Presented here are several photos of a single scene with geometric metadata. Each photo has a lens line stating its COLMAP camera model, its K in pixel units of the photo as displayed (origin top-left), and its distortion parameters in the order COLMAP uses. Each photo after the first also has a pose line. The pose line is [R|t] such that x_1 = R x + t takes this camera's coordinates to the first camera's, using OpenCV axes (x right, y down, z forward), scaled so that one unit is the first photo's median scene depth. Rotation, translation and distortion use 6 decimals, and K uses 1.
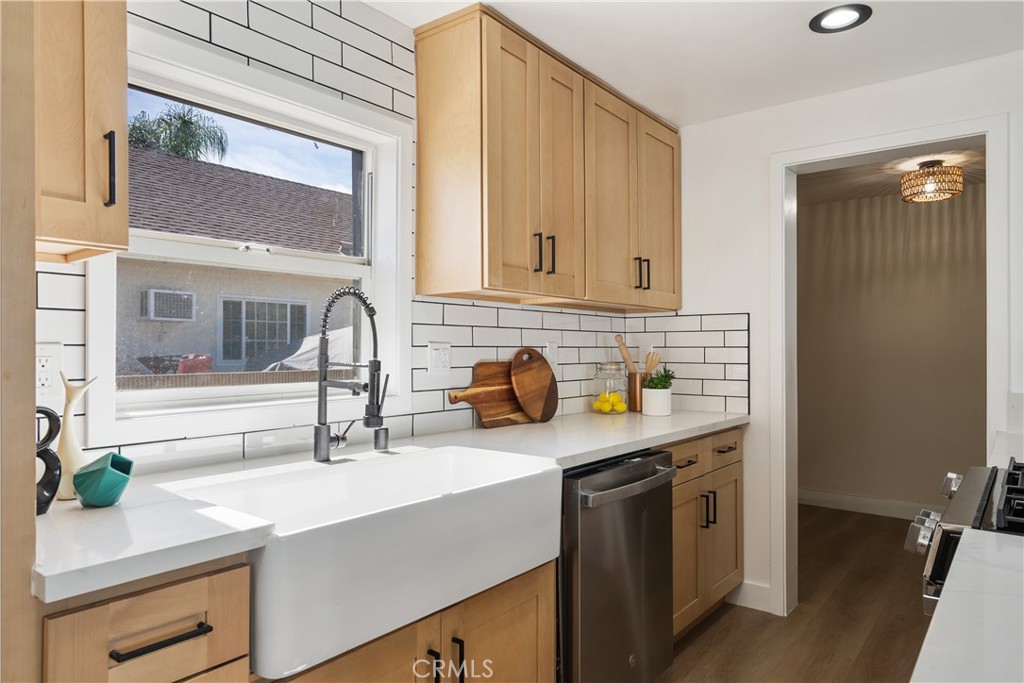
lens RADIAL K [[639.7, 0, 513.6], [0, 639.7, 349.1], [0, 0, 1]] dist [0.005939, 0.004368]
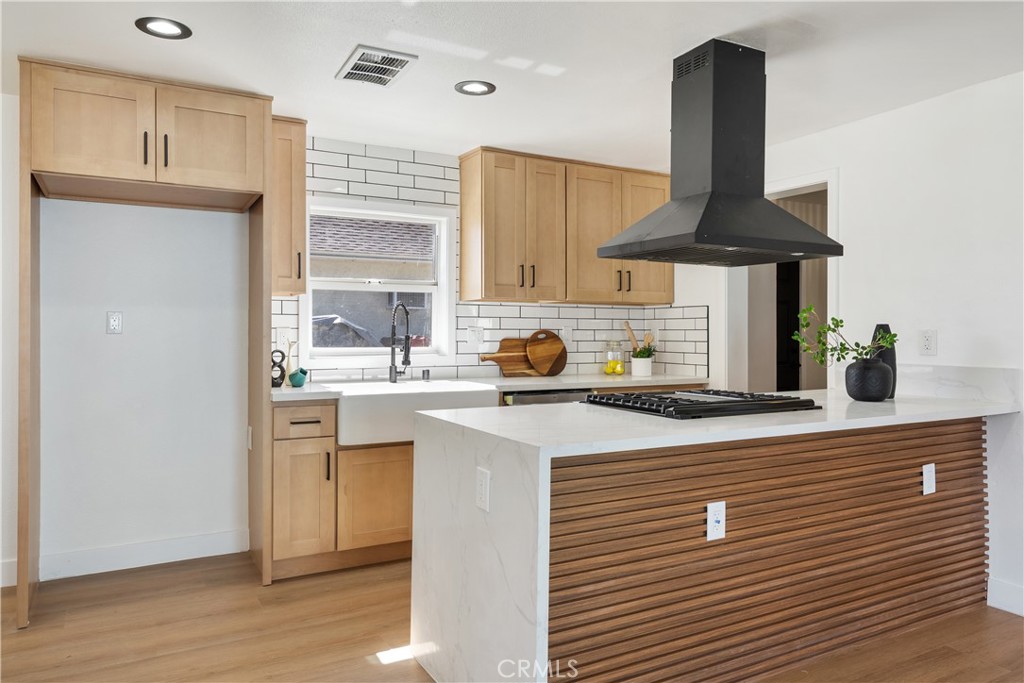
lens RADIAL K [[697.0, 0, 513.6], [0, 697.0, 328.1], [0, 0, 1]] dist [0.004387, 0.005430]
pose [[0.925101, -0.000485, -0.379720, 0.679185], [-0.002242, 0.999975, -0.006740, 0.005678], [0.379713, 0.007086, 0.925077, -0.712191]]
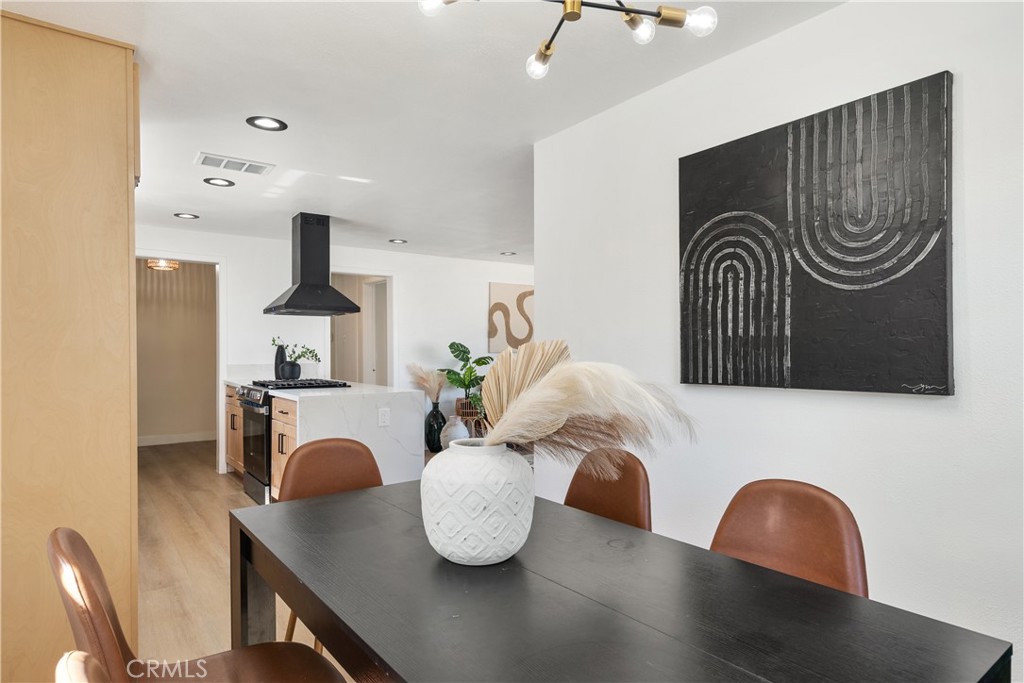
lens RADIAL K [[595.6, 0, 513.2], [0, 595.6, 347.4], [0, 0, 1]] dist [0.014052, 0.000409]
pose [[0.260647, -0.000213, 0.965434, -1.245839], [-0.001078, 0.999999, 0.000512, -0.004777], [-0.965434, -0.001174, 0.260646, -0.739815]]
